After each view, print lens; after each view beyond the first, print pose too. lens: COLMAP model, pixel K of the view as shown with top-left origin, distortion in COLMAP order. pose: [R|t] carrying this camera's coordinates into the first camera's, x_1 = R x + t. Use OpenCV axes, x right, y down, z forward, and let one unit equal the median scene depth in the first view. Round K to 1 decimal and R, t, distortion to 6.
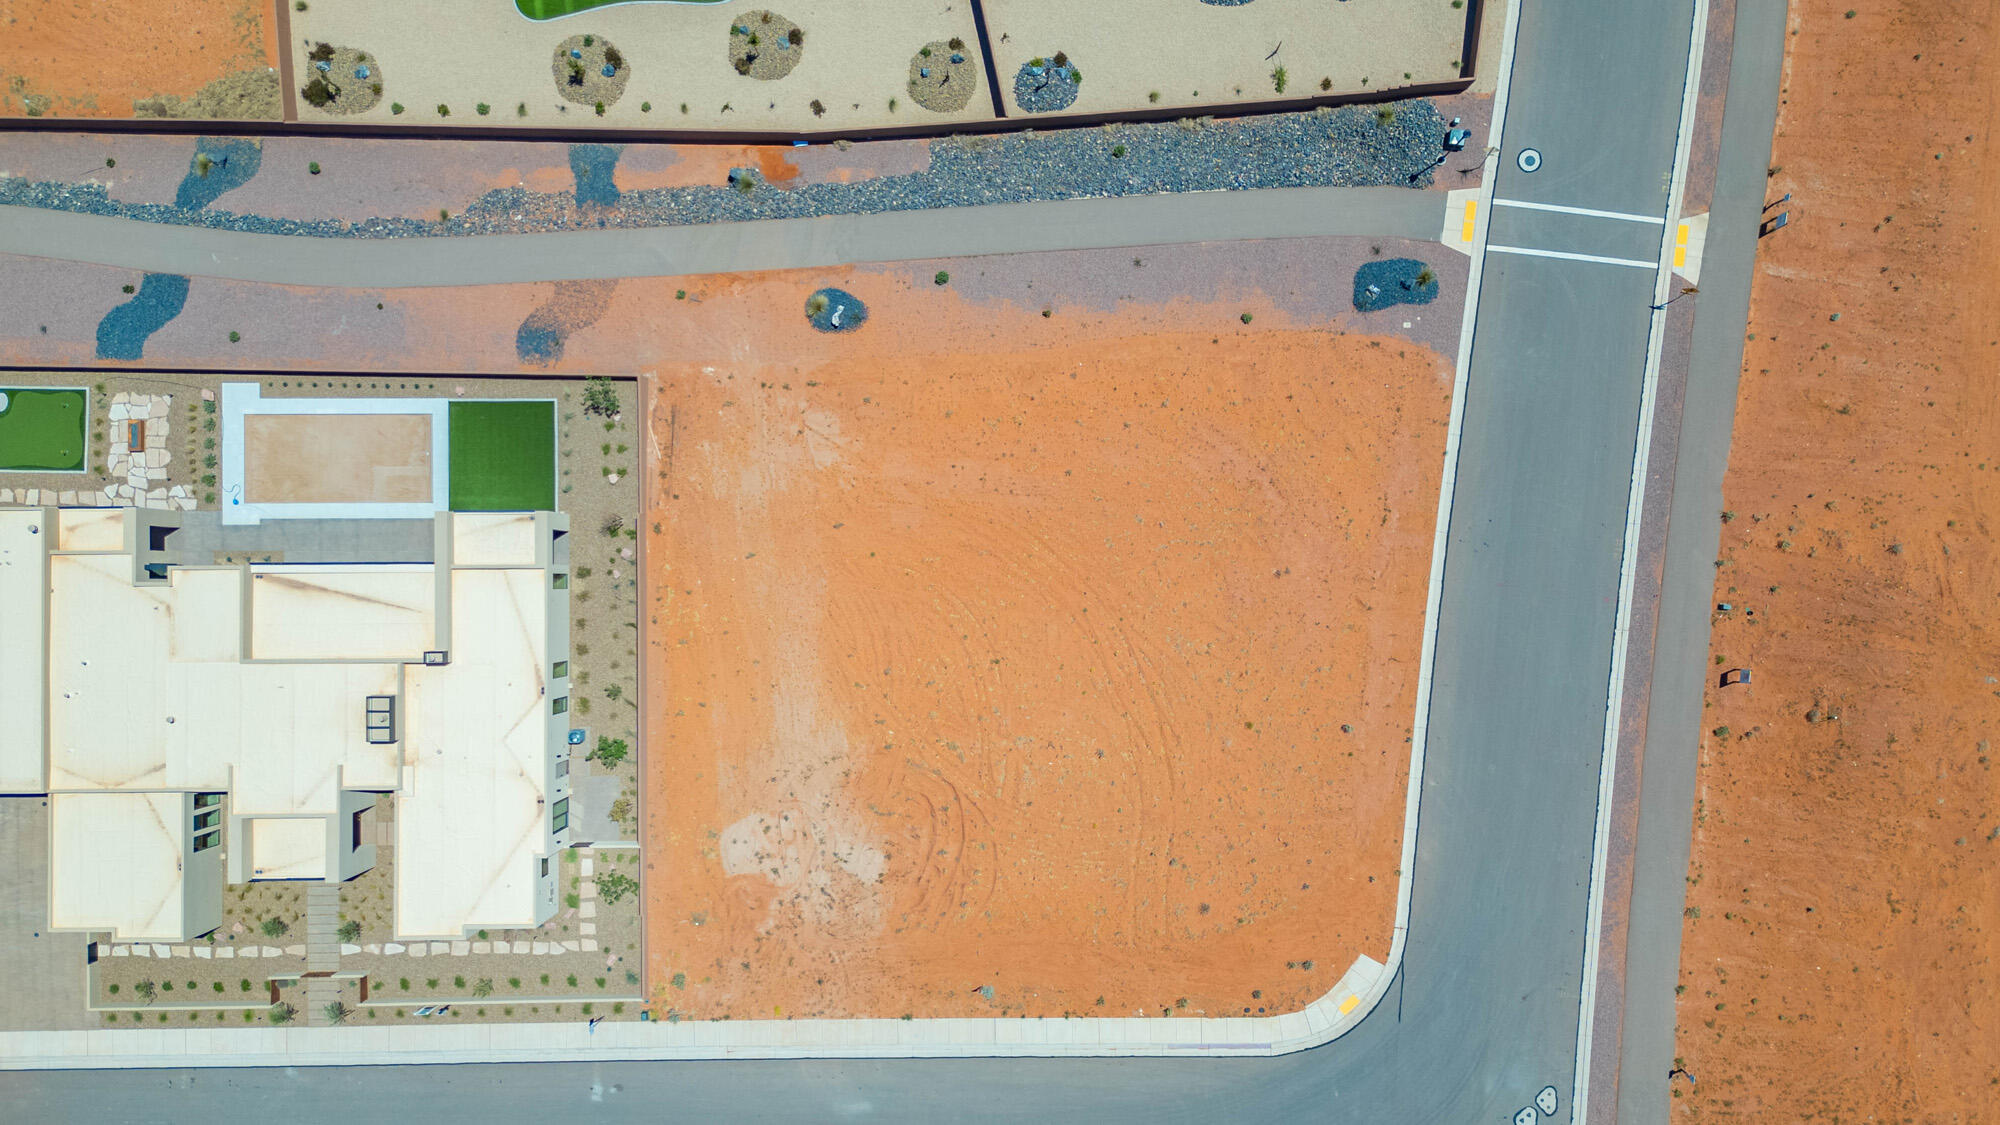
lens RADIAL K [[1413.7, 0, 988.4], [0, 1413.7, 572.4], [0, 0, 1]] dist [0.089252, -0.097902]
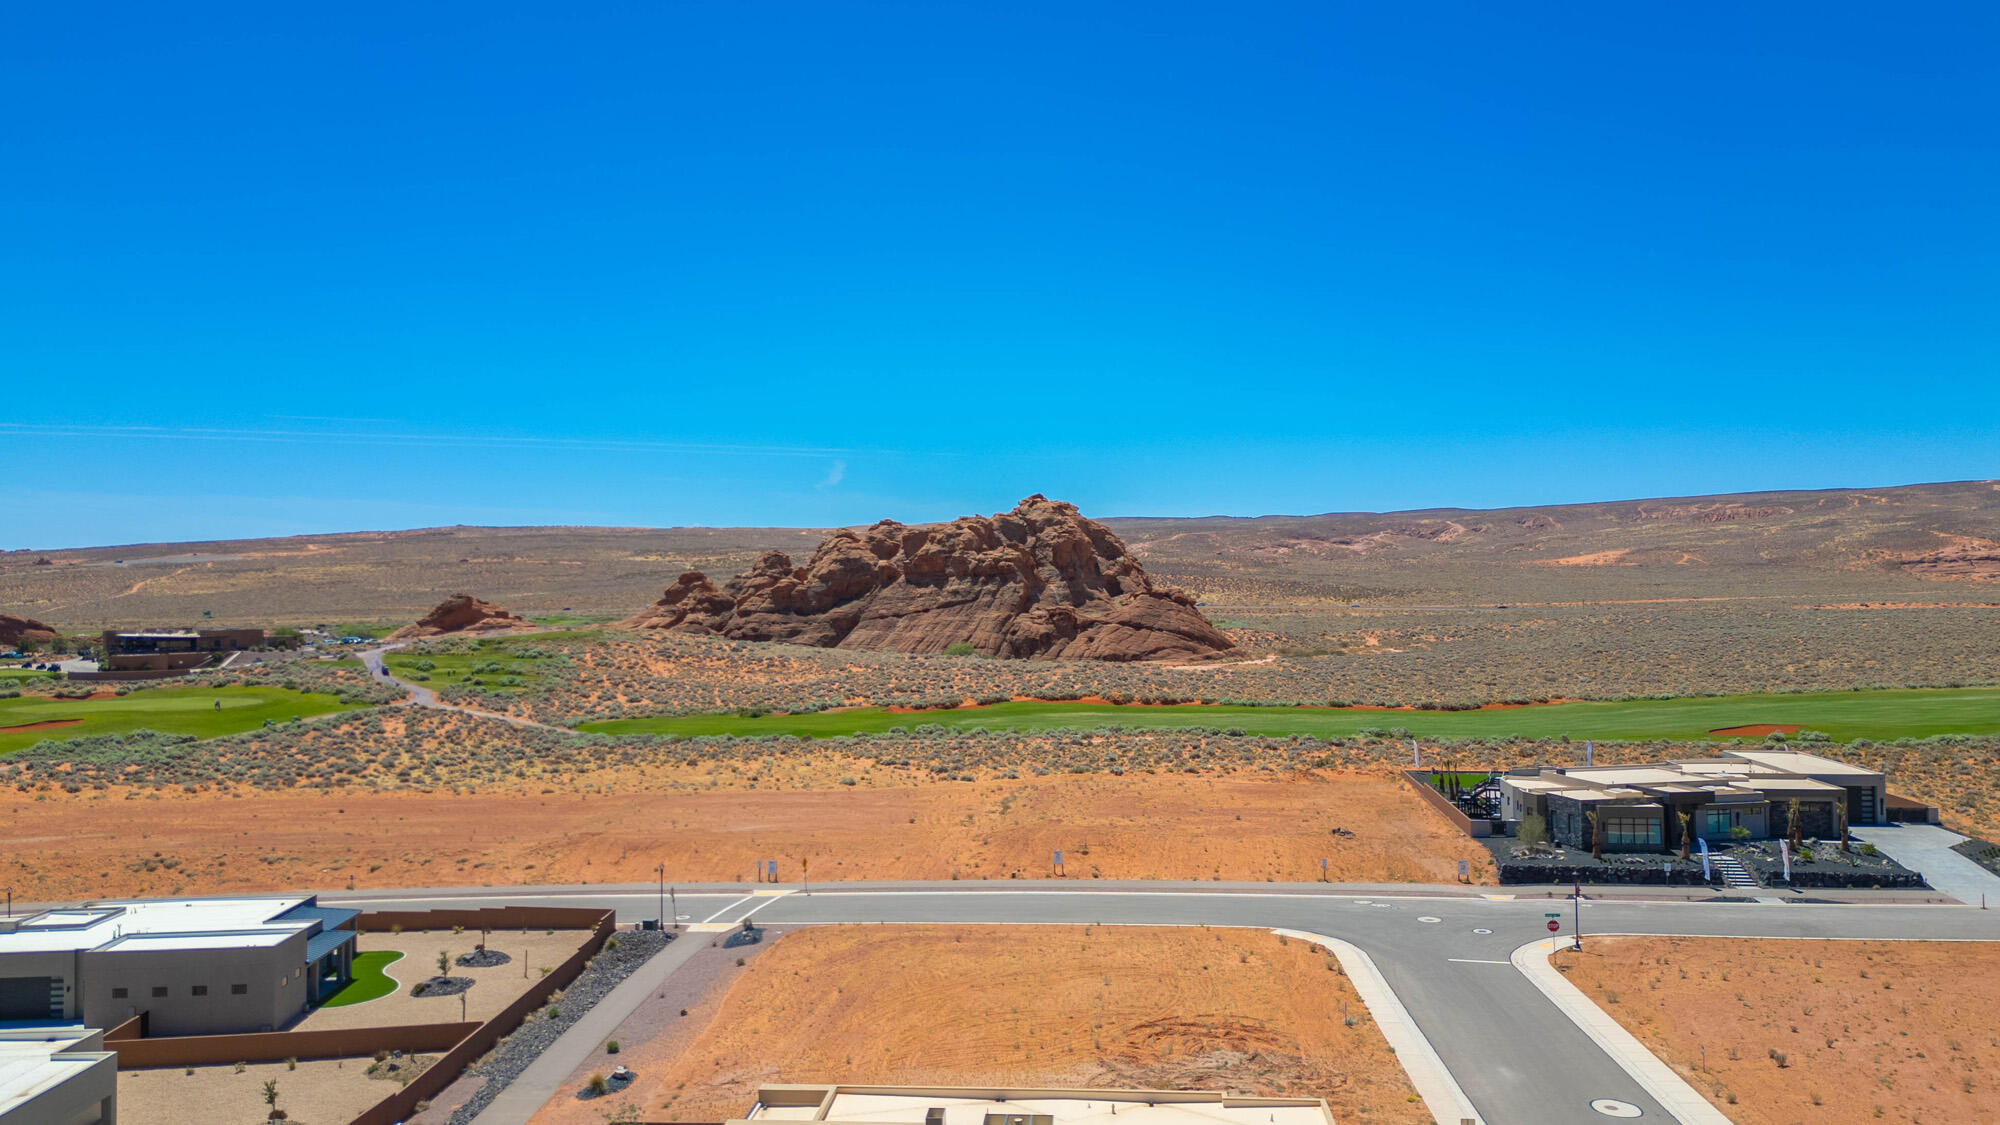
lens RADIAL K [[1440.9, 0, 985.5], [0, 1440.9, 553.2], [0, 0, 1]] dist [0.092379, -0.106957]
pose [[0.095867, 0.037680, 0.994681, -1.027589], [0.995394, -0.003193, -0.095814, 0.142194], [-0.000435, 0.999285, -0.037812, 0.714337]]
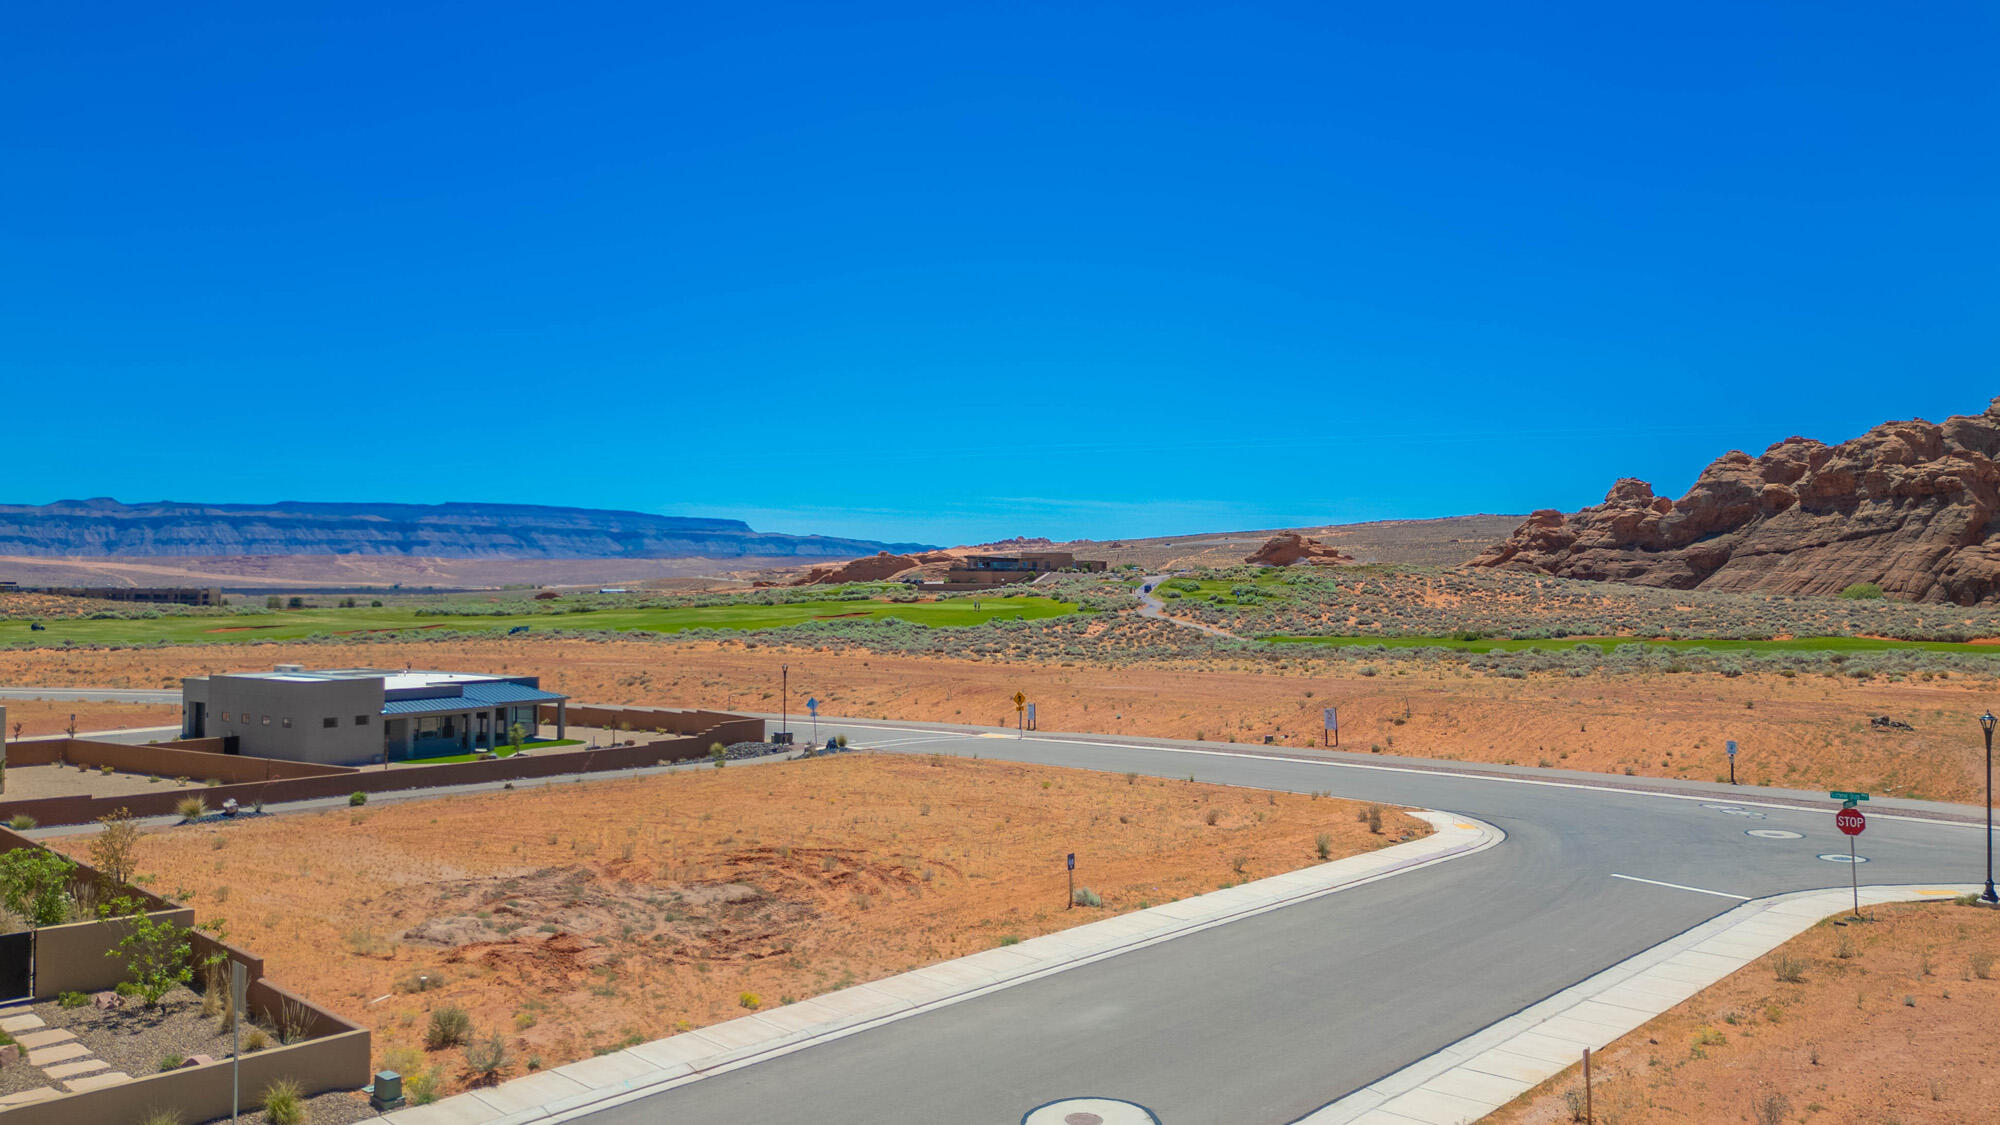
lens RADIAL K [[1452.8, 0, 996.3], [0, 1452.8, 561.2], [0, 0, 1]] dist [0.055492, -0.035315]
pose [[0.699210, 0.030273, 0.714276, -0.372655], [0.714562, 0.001855, -0.699569, 0.611743], [-0.022503, 0.999540, -0.020334, 0.894195]]
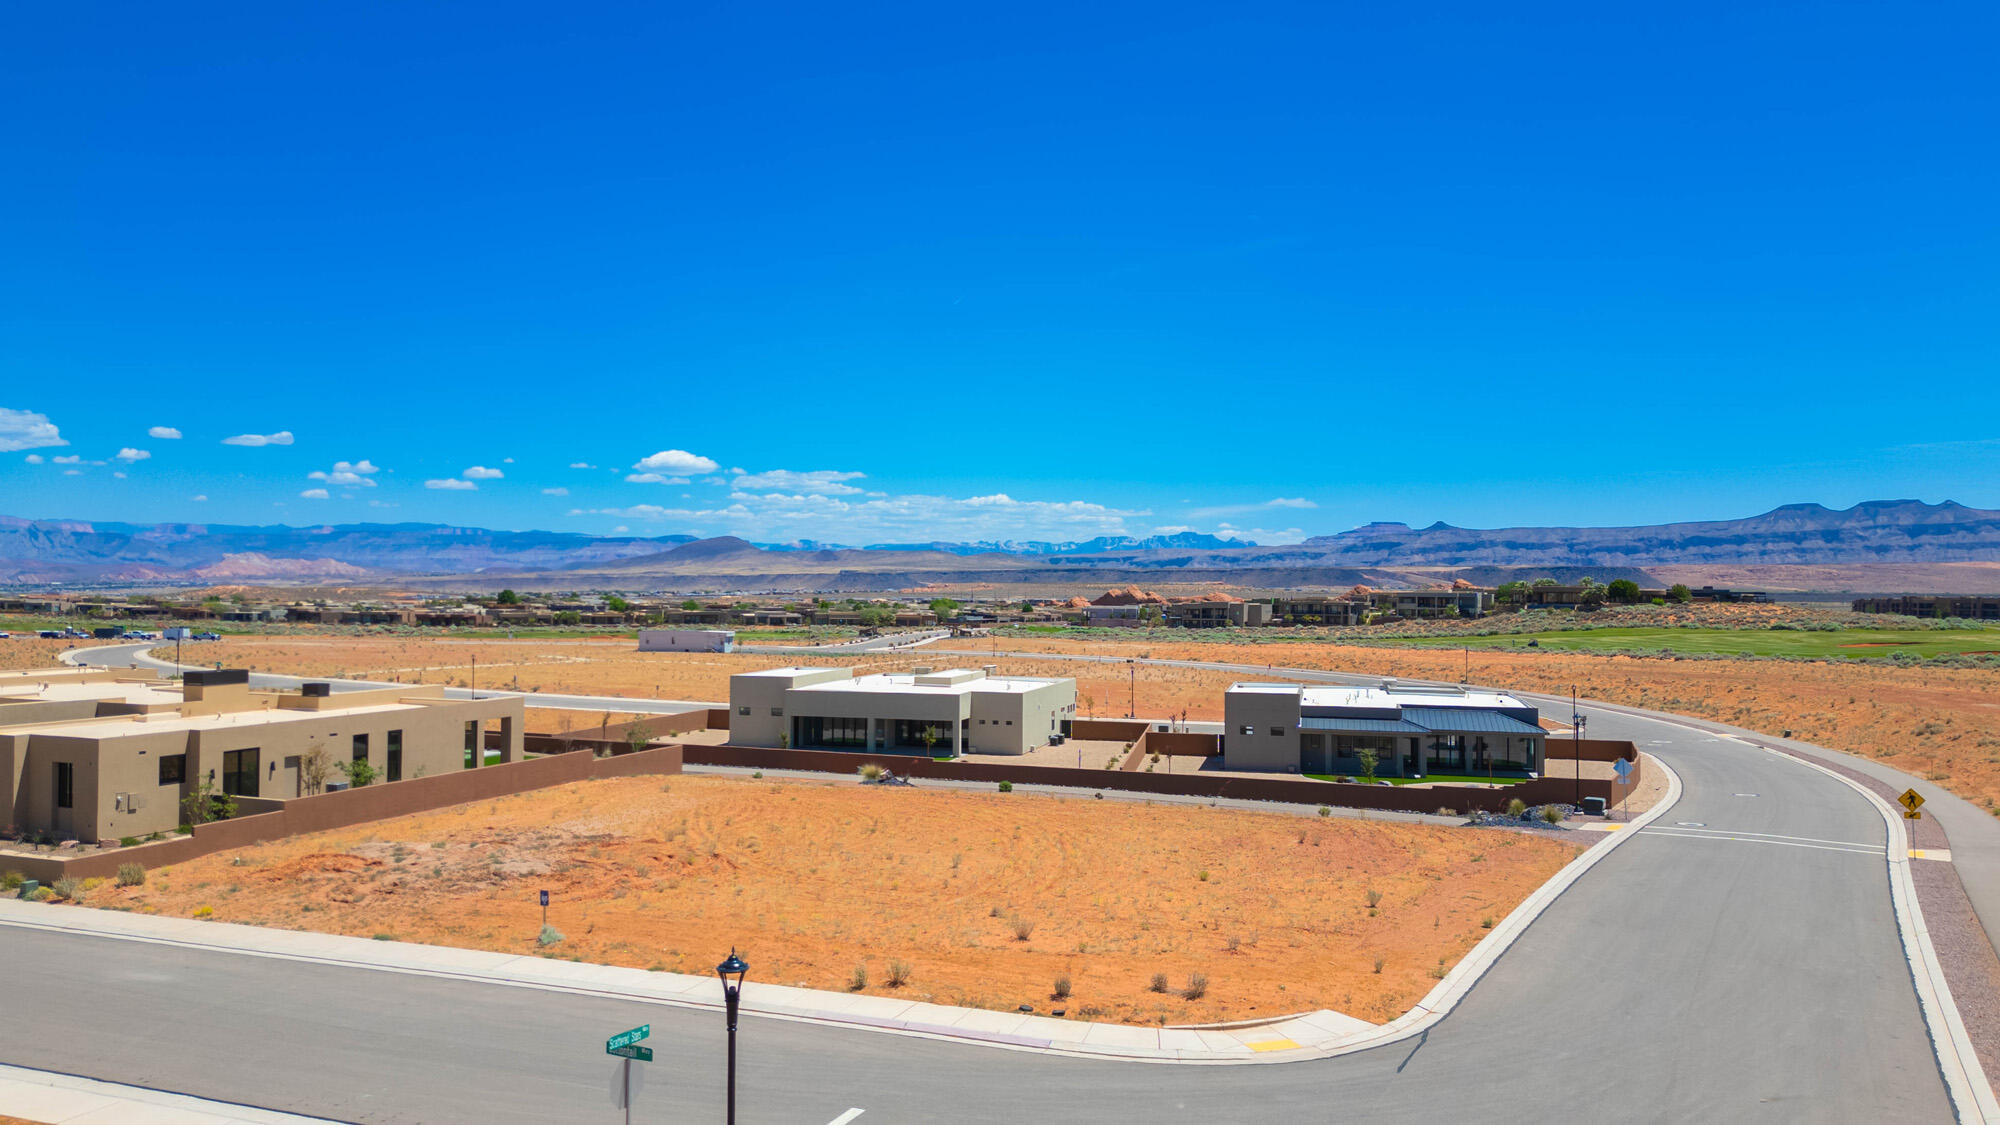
lens RADIAL K [[1440.9, 0, 985.5], [0, 1440.9, 553.2], [0, 0, 1]] dist [0.092379, -0.106957]
pose [[0.922561, 0.012068, -0.385664, 0.330692], [-0.385561, -0.010031, -0.922628, 0.700932], [-0.015003, 0.999877, -0.004601, 0.863822]]
